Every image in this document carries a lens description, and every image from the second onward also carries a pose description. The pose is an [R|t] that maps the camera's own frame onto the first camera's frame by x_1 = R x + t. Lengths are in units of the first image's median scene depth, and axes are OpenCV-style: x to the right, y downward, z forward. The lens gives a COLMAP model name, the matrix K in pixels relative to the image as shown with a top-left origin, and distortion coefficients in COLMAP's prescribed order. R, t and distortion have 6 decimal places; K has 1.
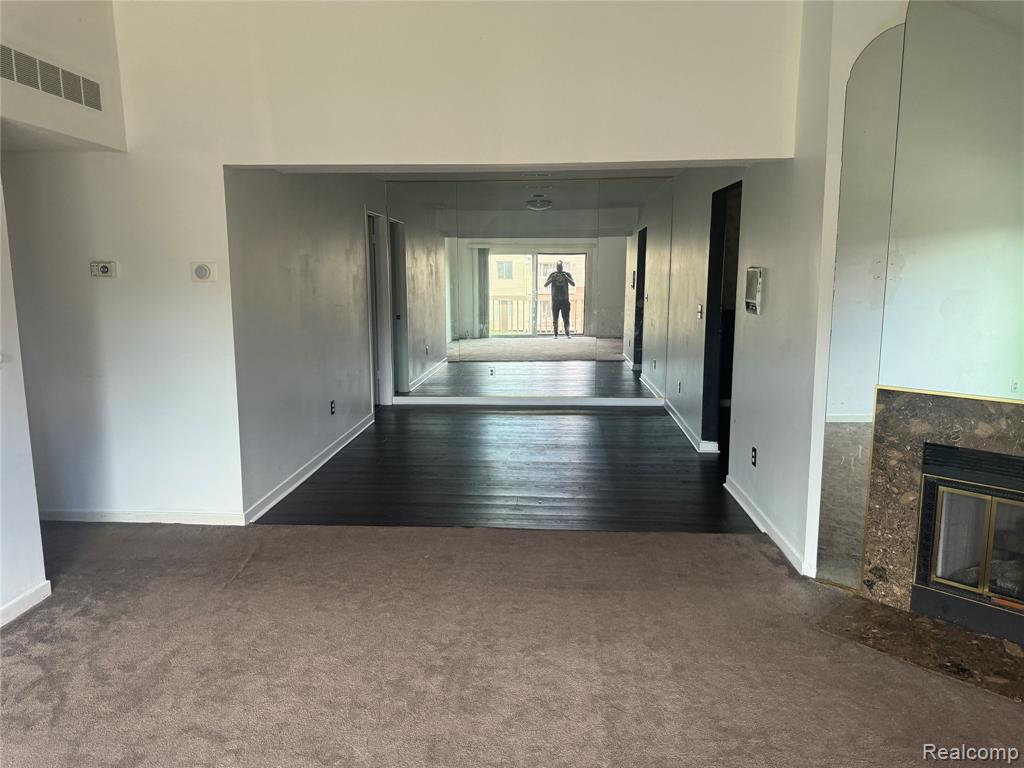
lens RADIAL K [[728.5, 0, 512.0], [0, 728.5, 384.0], [0, 0, 1]] dist [0.004174, -0.004356]
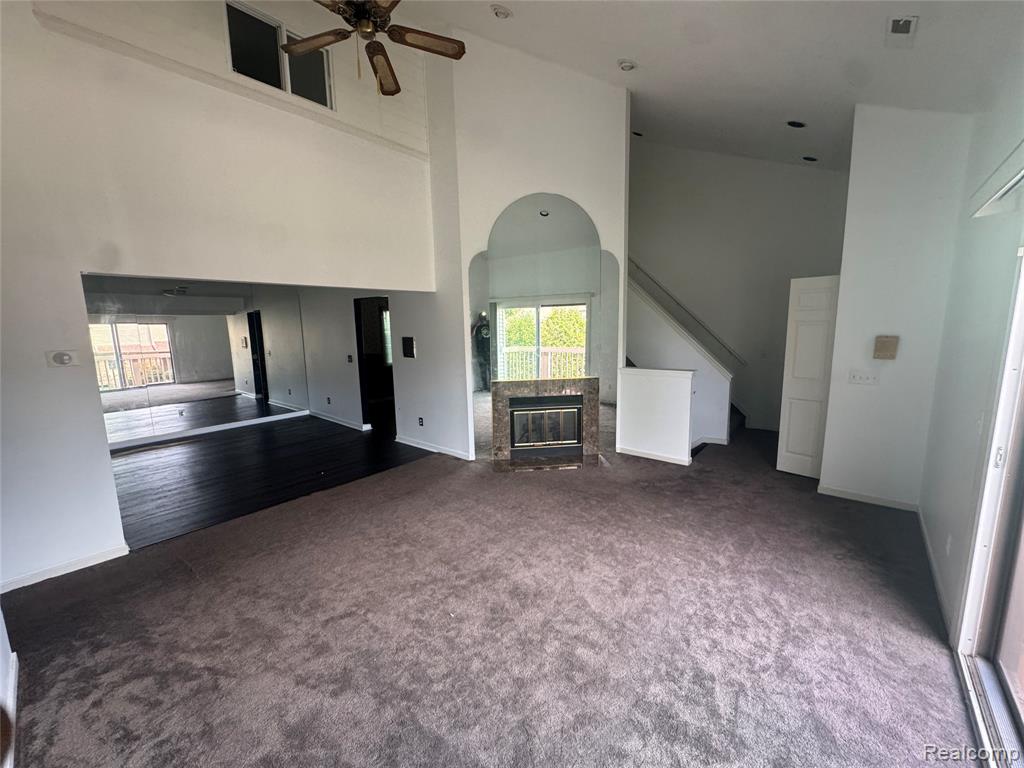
lens RADIAL K [[408.6, 0, 512.0], [0, 408.6, 384.0], [0, 0, 1]] dist [-0.001740, 0.000085]
pose [[0.595022, -0.125796, 0.793803, -0.638406], [0.143423, 0.988441, 0.049133, -0.047208], [-0.790809, 0.084614, 0.606186, 0.020679]]
